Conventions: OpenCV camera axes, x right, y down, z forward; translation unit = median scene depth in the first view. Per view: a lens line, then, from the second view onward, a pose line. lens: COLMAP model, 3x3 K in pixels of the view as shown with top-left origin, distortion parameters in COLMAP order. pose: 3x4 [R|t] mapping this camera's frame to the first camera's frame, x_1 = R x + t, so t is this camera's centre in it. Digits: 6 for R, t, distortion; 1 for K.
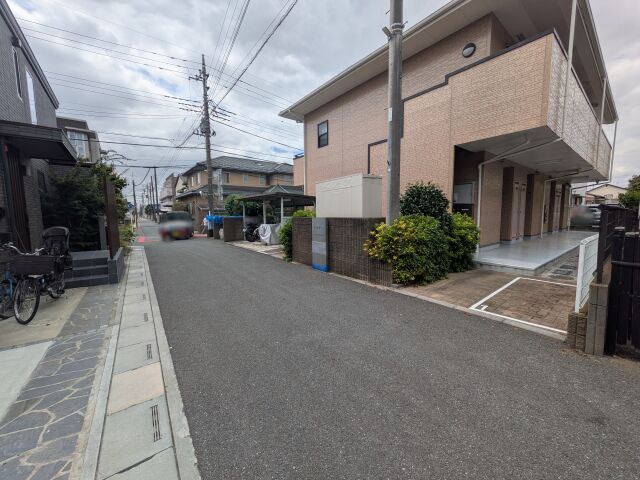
lens RADIAL K [[253.6, 0, 320.0], [0, 253.6, 240.0], [0, 0, 1]] dist [-0.001413, 0.000223]
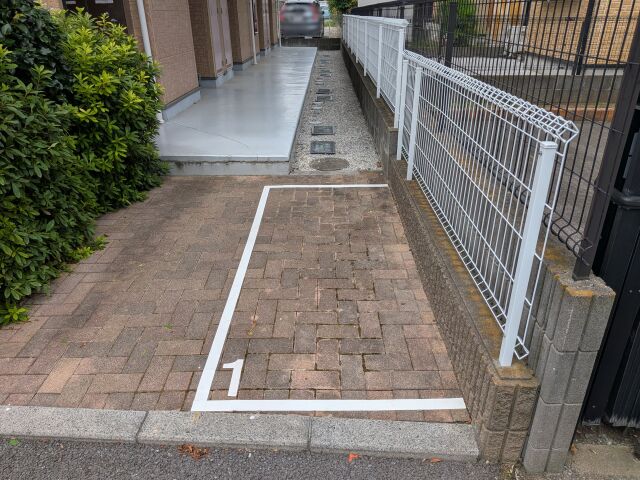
lens RADIAL K [[470.4, 0, 320.0], [0, 470.4, 240.0], [0, 0, 1]] dist [0.010526, -0.004988]
pose [[0.632192, -0.336344, 0.698002, 0.237332], [0.086930, 0.925968, 0.367460, -0.035780], [-0.769920, -0.171628, 0.614628, 0.380731]]
